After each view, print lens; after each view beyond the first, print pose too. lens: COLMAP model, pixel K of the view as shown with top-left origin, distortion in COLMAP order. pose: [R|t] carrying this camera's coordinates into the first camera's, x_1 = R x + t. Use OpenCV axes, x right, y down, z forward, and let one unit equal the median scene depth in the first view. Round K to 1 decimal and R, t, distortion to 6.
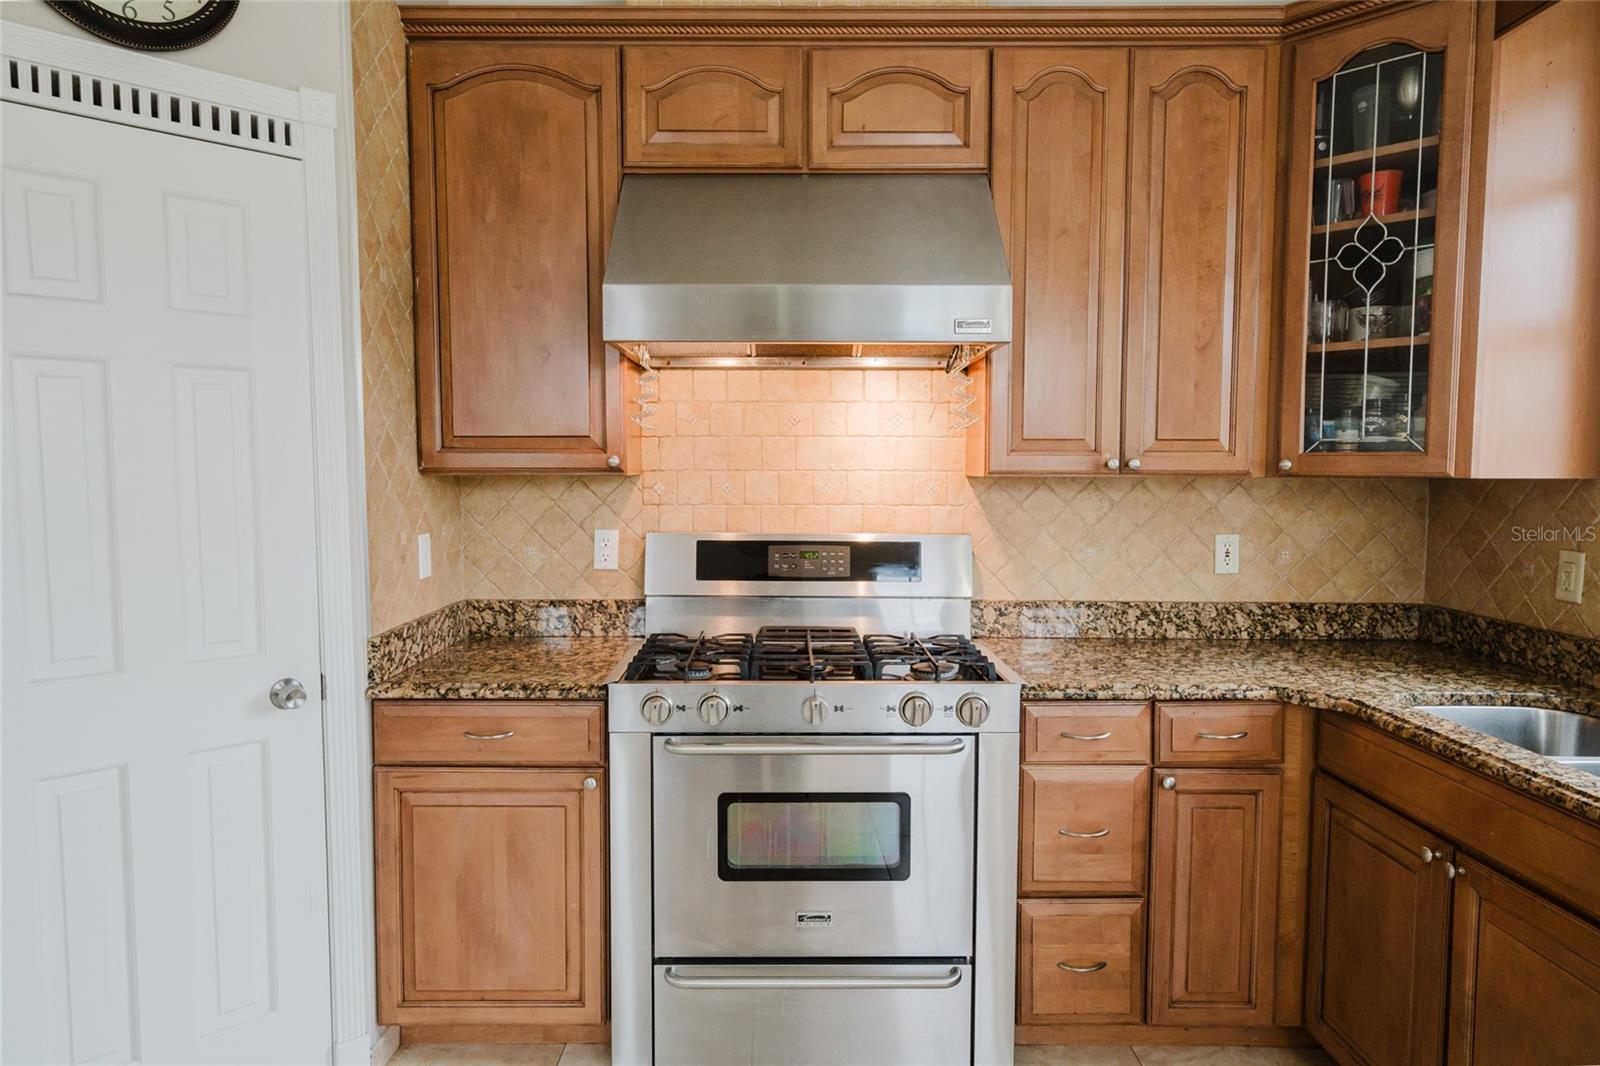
lens RADIAL K [[991.0, 0, 800.0], [0, 991.0, 533.0], [0, 0, 1]] dist [0.010786, -0.001127]
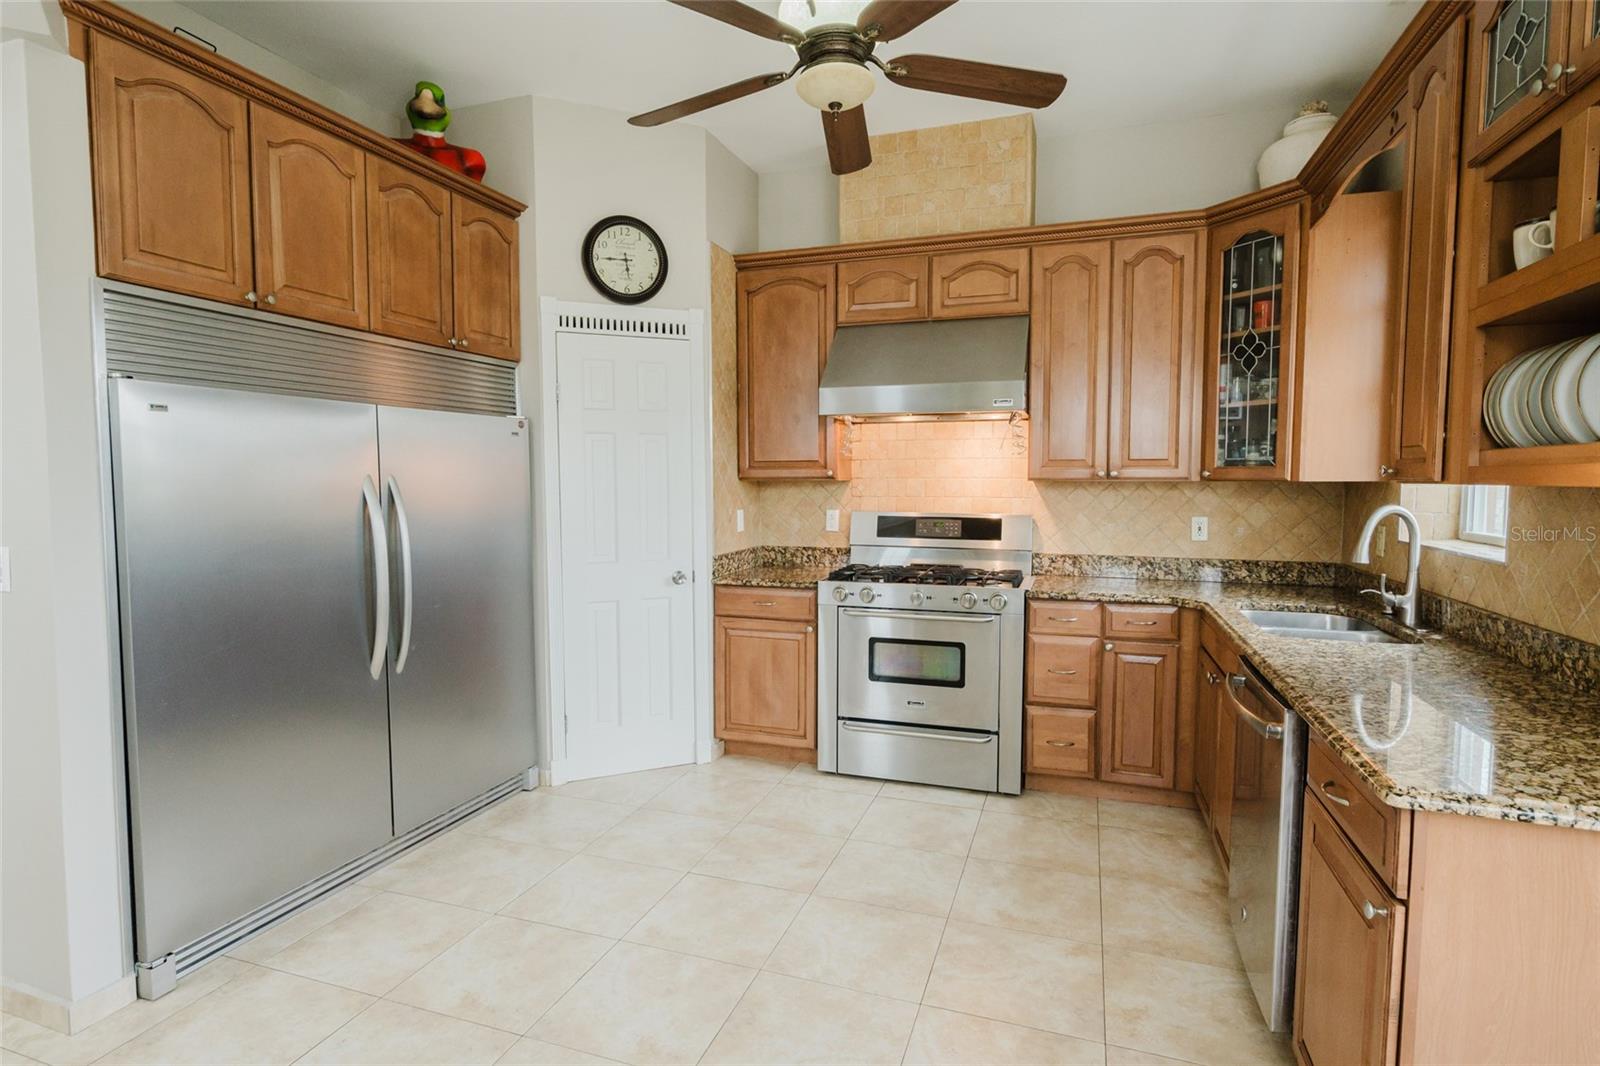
lens RADIAL K [[825.0, 0, 800.0], [0, 825.0, 533.0], [0, 0, 1]] dist [0.000691, 0.000172]
pose [[0.946915, 0.018994, -0.320924, 0.287623], [-0.018399, 0.999819, 0.004885, 0.039443], [0.320958, 0.001279, 0.947092, -0.574952]]
